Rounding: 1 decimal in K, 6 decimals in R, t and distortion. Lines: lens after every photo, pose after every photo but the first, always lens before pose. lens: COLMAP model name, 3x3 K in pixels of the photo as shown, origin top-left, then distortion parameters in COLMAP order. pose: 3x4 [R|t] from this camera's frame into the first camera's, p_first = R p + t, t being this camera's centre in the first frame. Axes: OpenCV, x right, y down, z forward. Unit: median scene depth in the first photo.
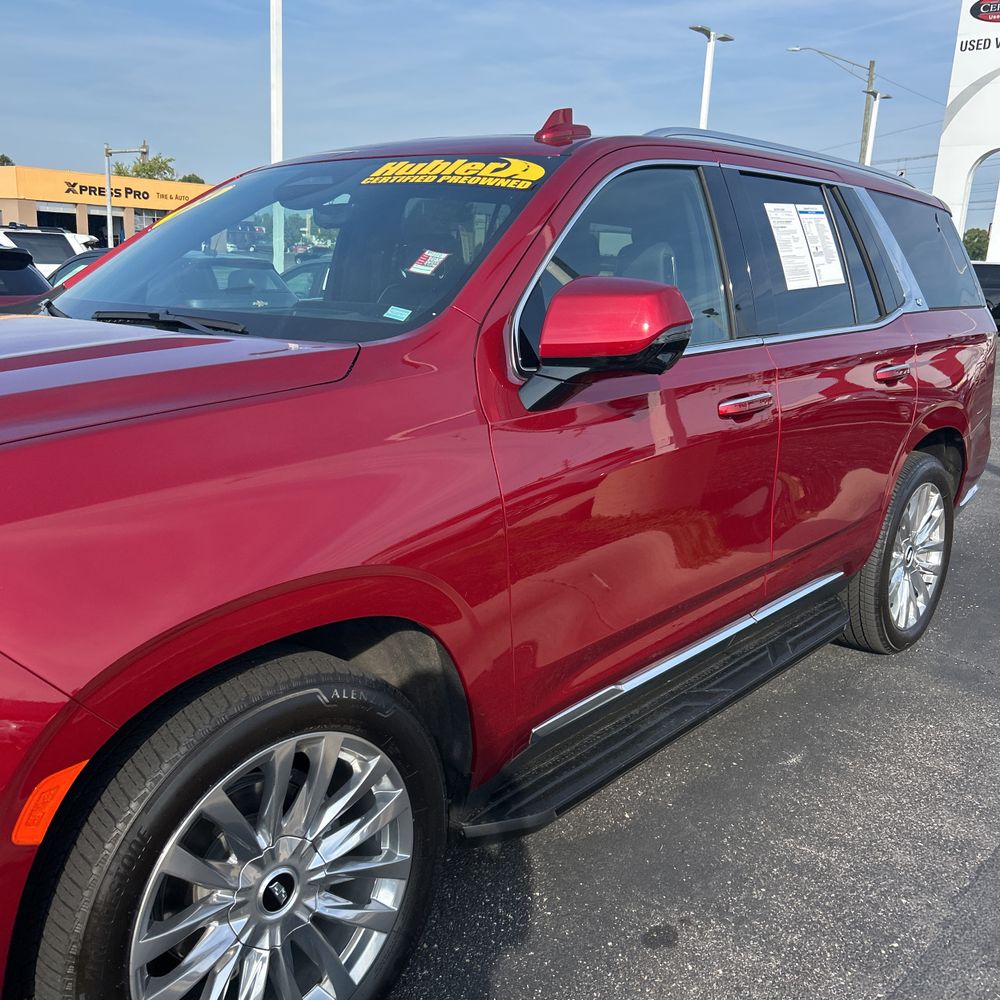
lens RADIAL K [[1044.5, 0, 500.0], [0, 1044.5, 500.0], [0, 0, 1]] dist [0.050123, 0.007957]
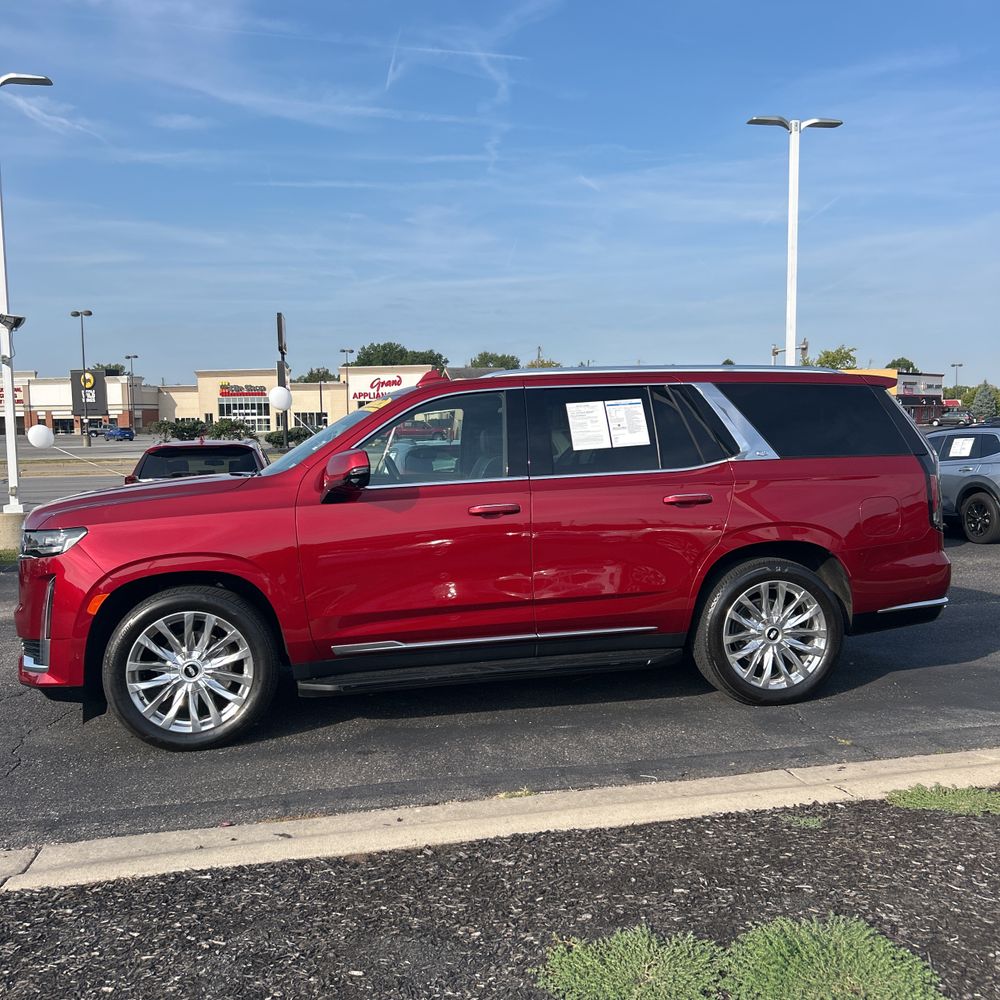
lens RADIAL K [[1044.0, 0, 500.0], [0, 1044.0, 500.0], [0, 0, 1]] dist [0.057543, -0.006274]
pose [[0.770103, -0.003491, -0.637909, 1.292970], [-0.102678, 0.986268, -0.129353, 0.121453], [0.629601, 0.165115, 0.759170, -0.389736]]
